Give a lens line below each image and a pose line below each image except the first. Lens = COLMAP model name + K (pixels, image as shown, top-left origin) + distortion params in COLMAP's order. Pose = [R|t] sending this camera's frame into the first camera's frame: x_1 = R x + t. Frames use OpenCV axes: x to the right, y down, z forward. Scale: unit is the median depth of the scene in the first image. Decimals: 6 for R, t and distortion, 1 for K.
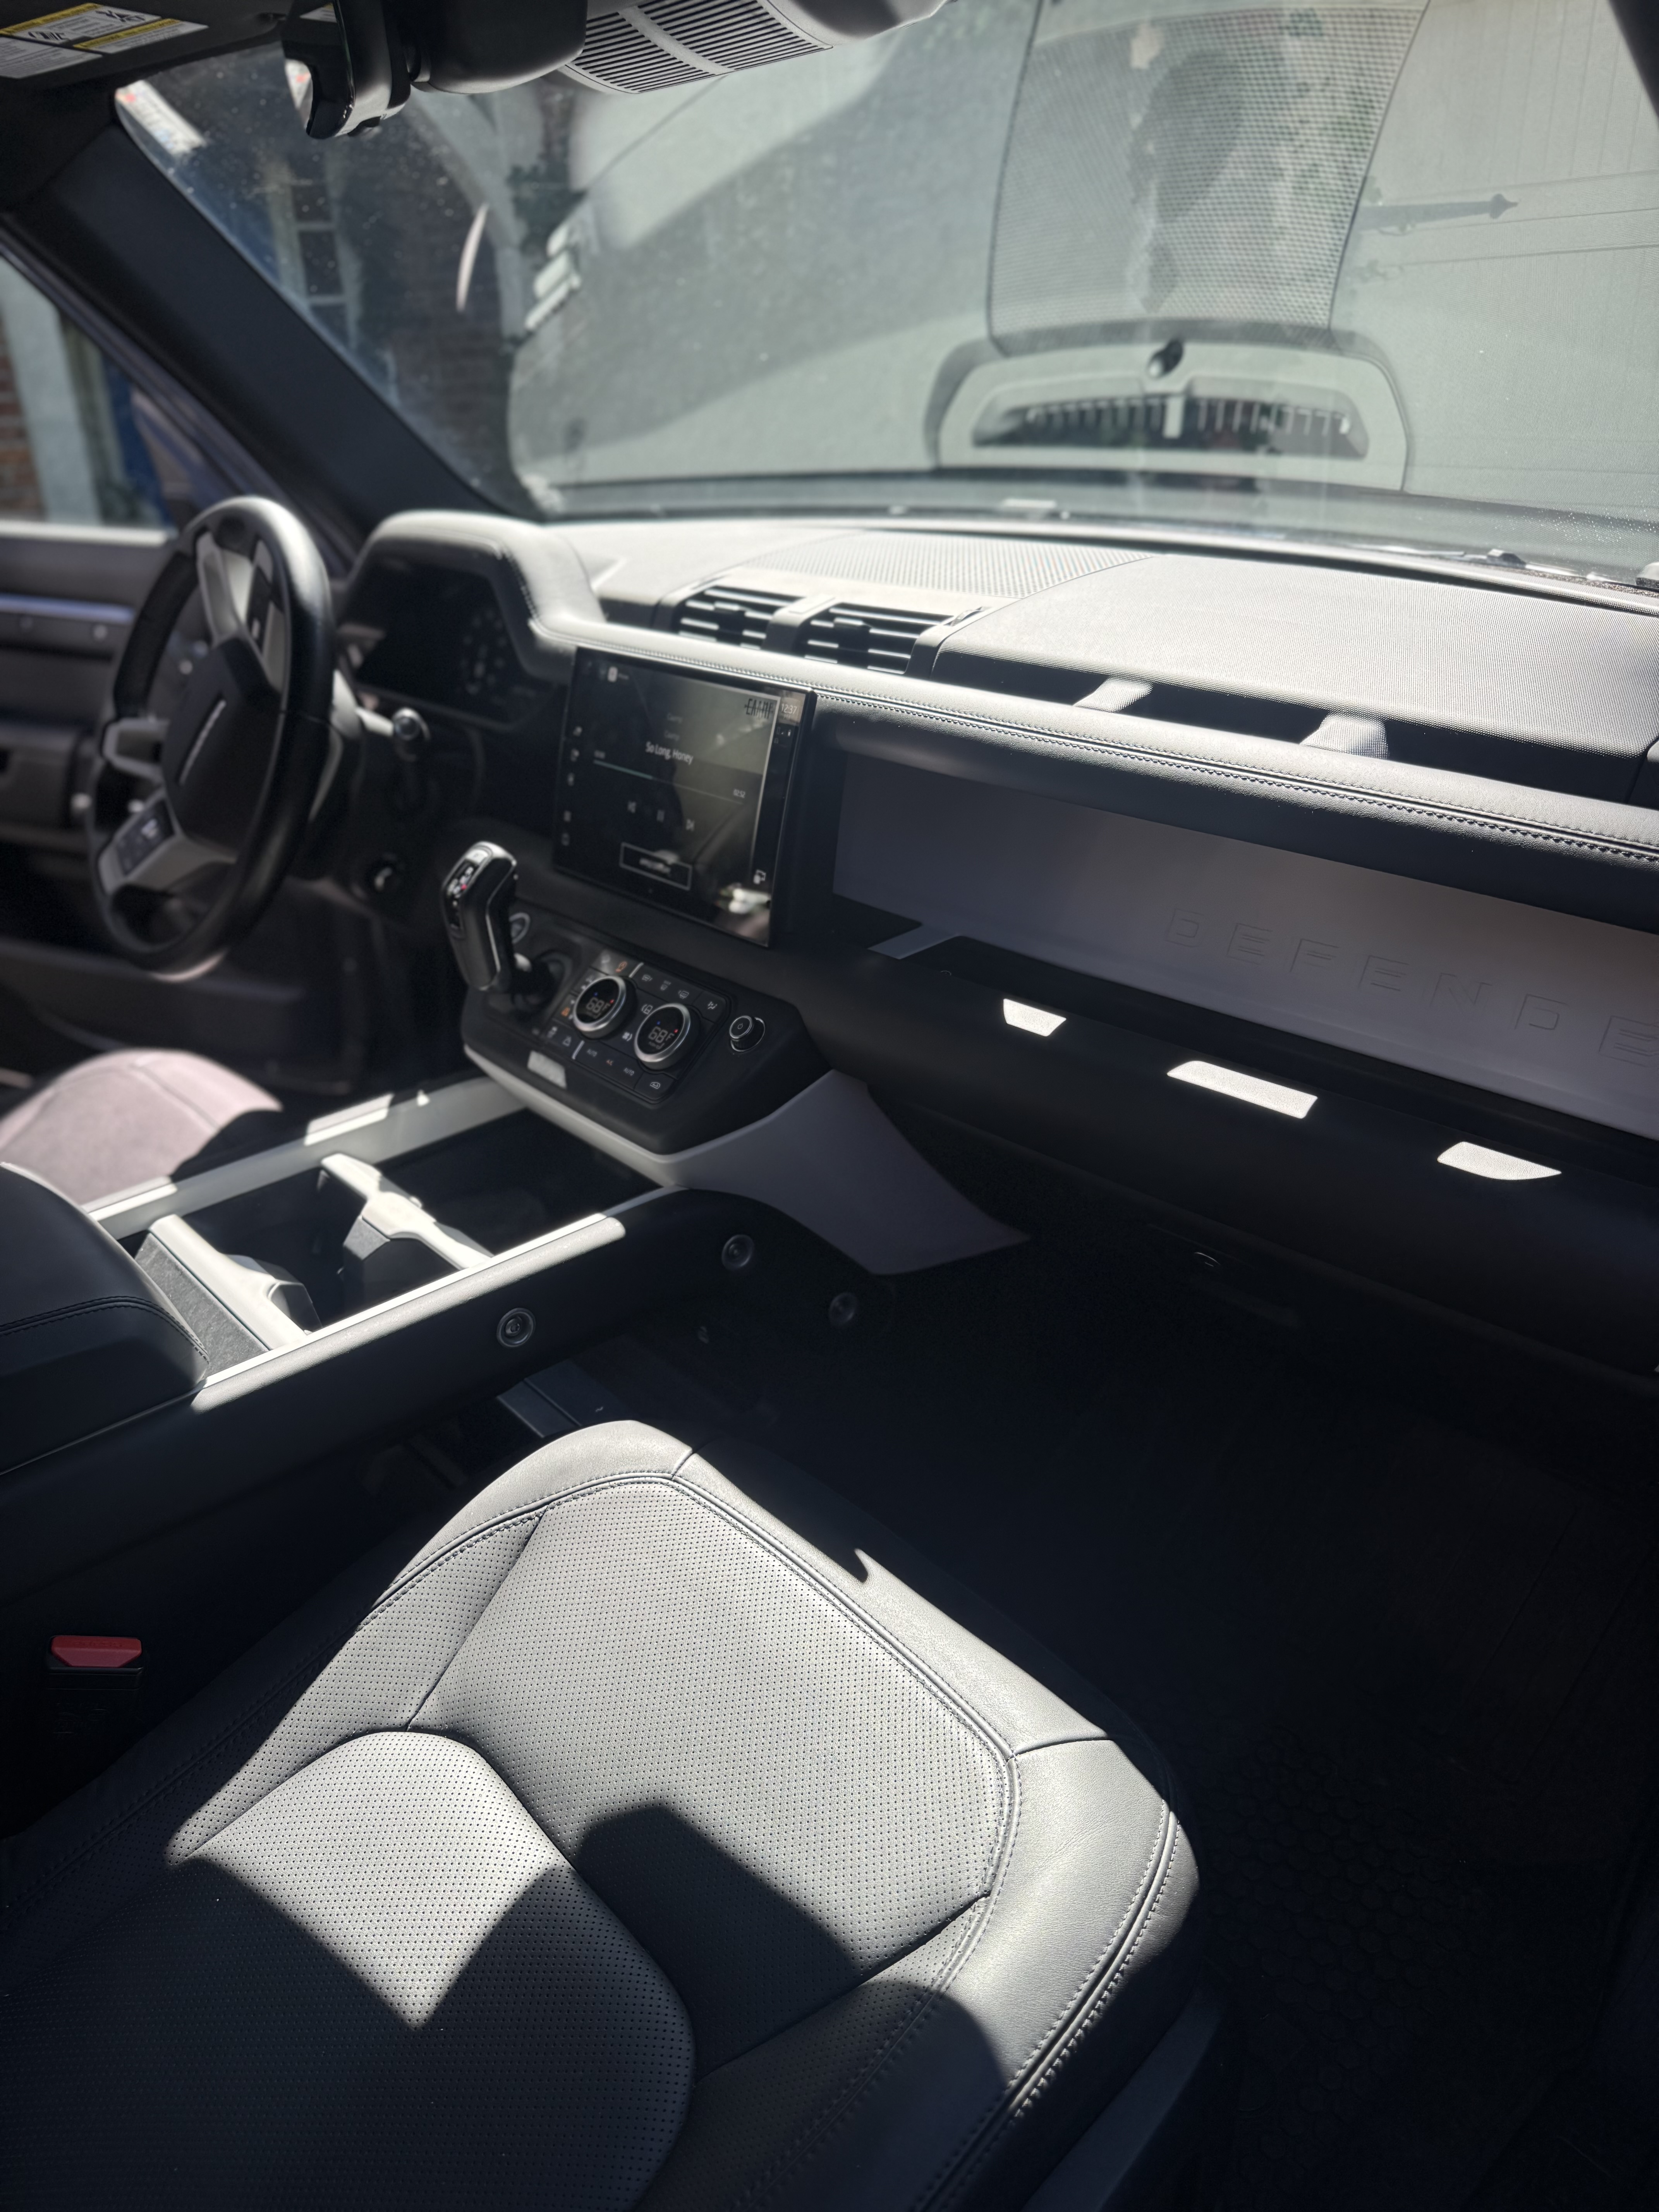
lens RADIAL K [[1659.7, 0, 829.5], [0, 1659.7, 1106.0], [0, 0, 1]] dist [-0.011421, -0.009255]
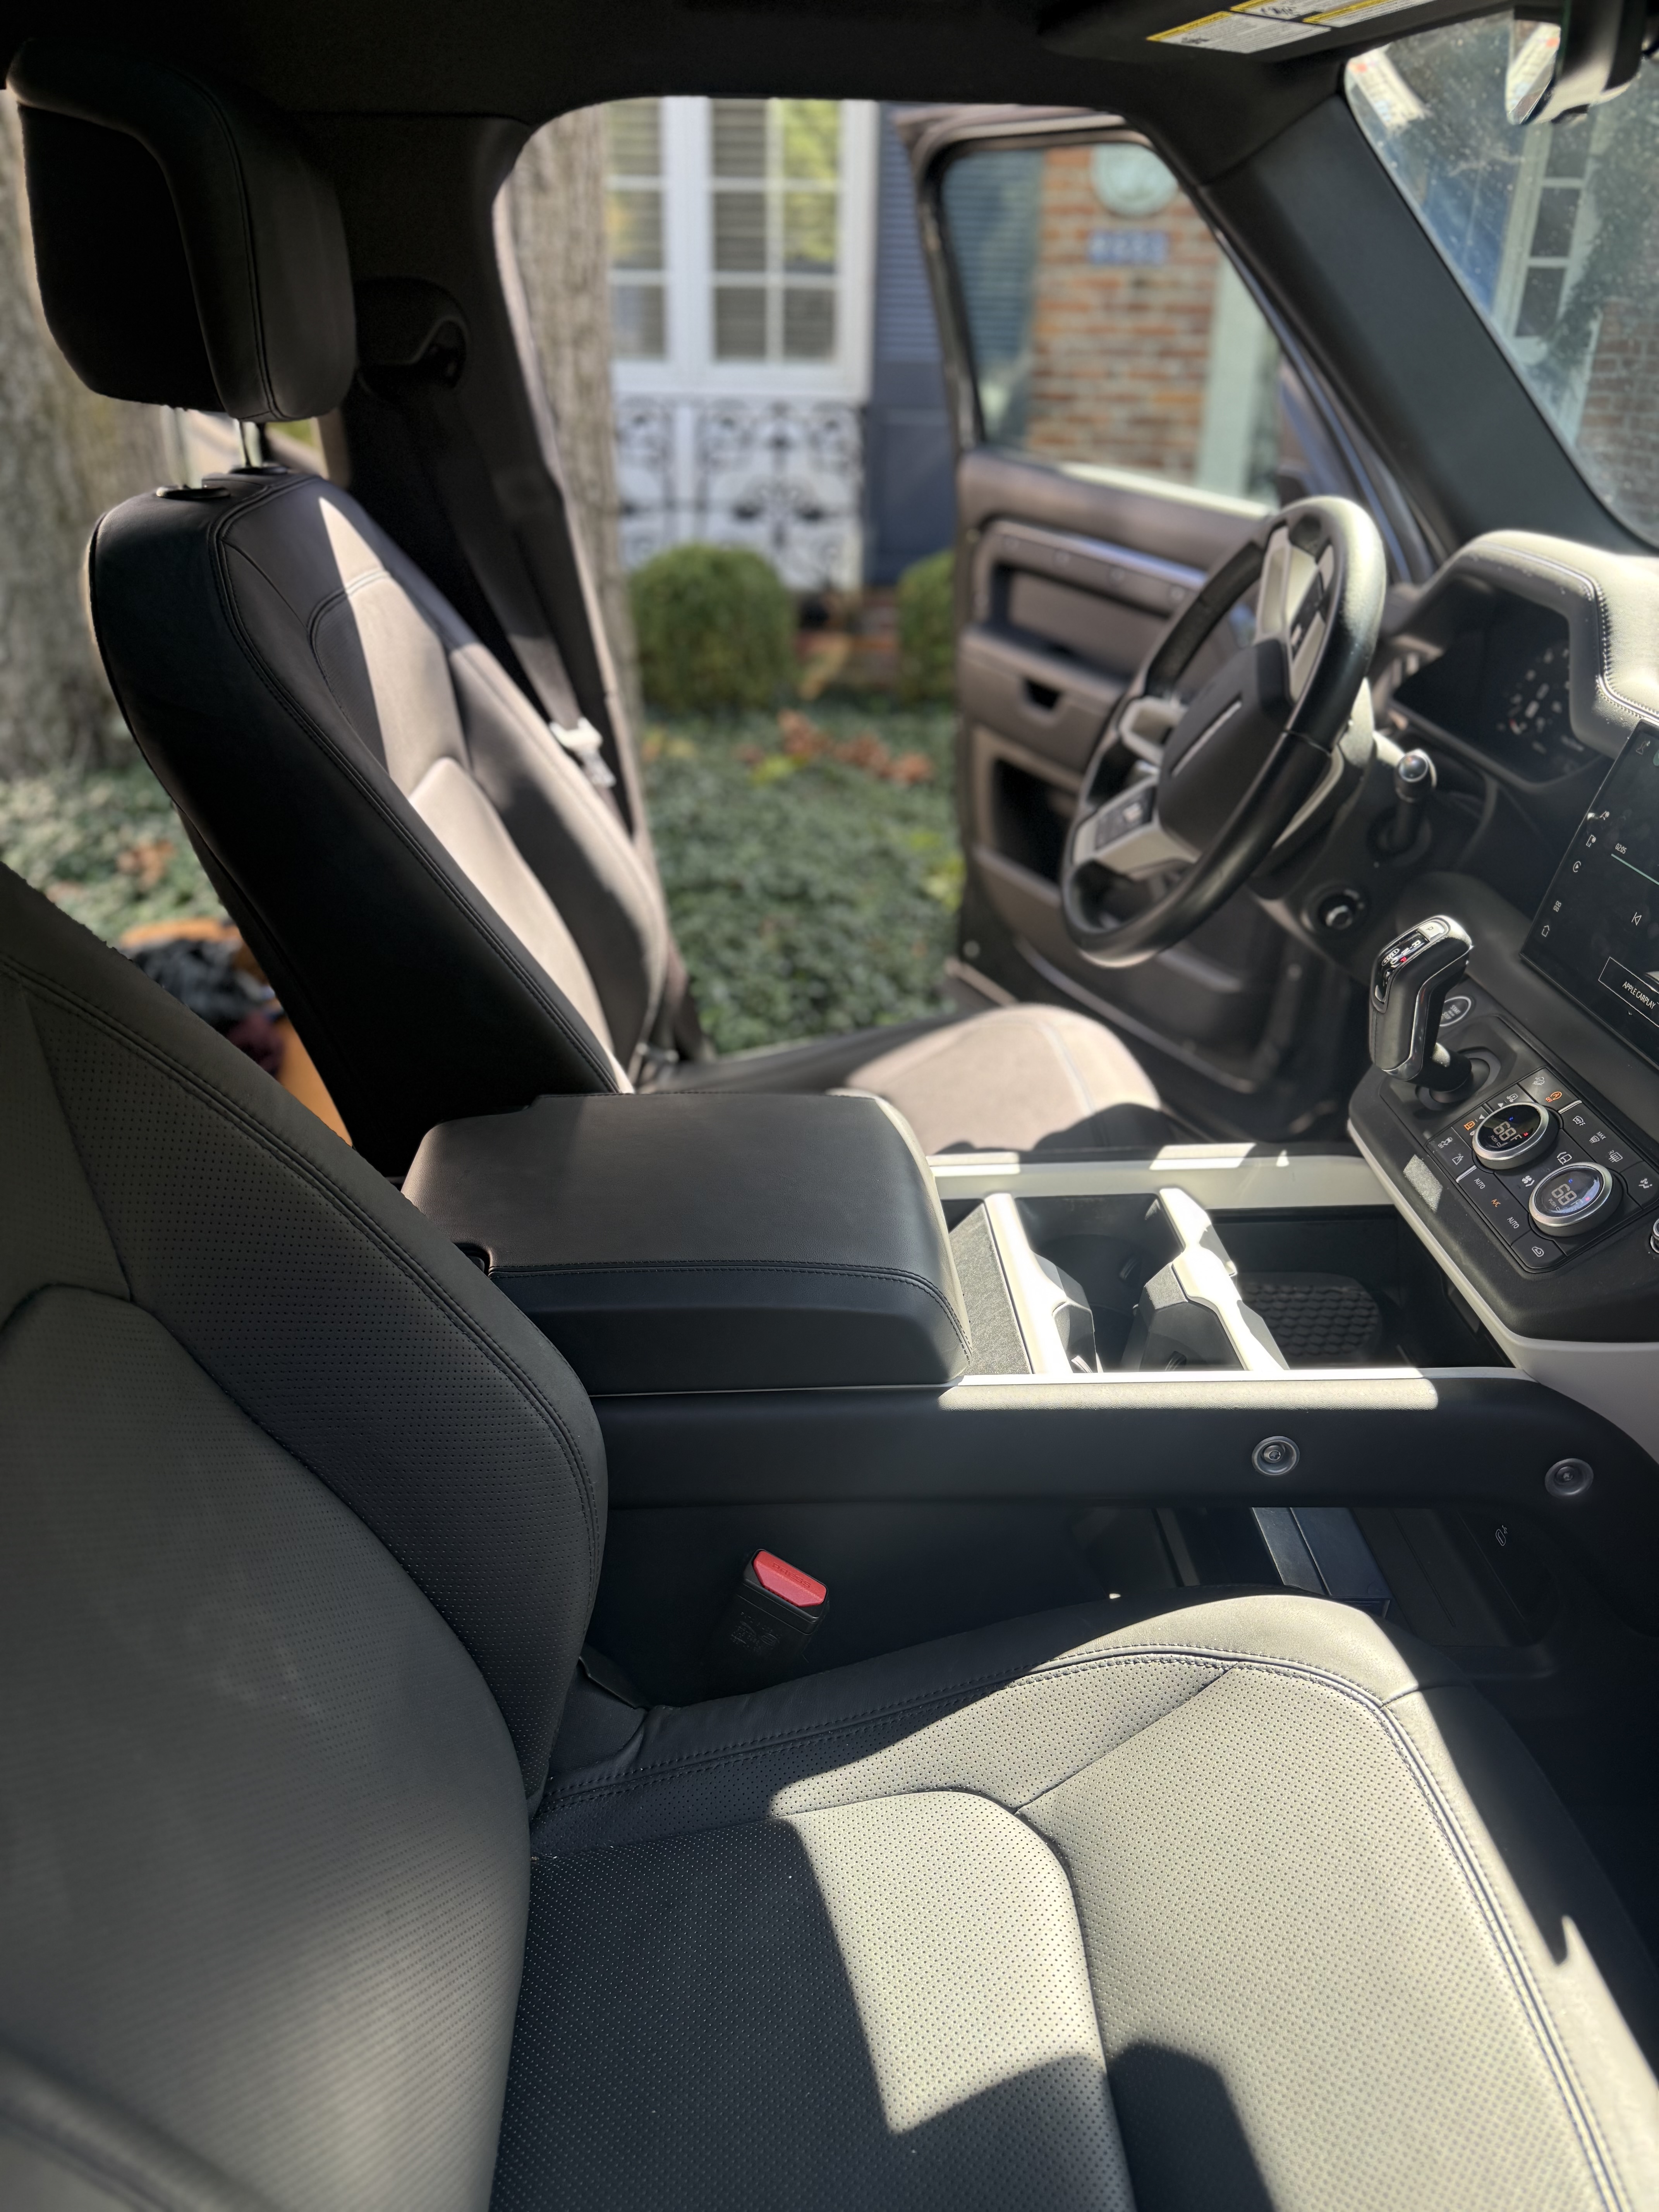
lens RADIAL K [[1557.0, 0, 832.2], [0, 1557.0, 1077.0], [0, 0, 1]] dist [0.105073, -0.147872]
pose [[0.788823, 0.311953, -0.529569, 0.010982], [-0.296647, 0.947857, 0.116480, -0.077814], [0.538292, 0.065213, 0.840232, 0.103494]]
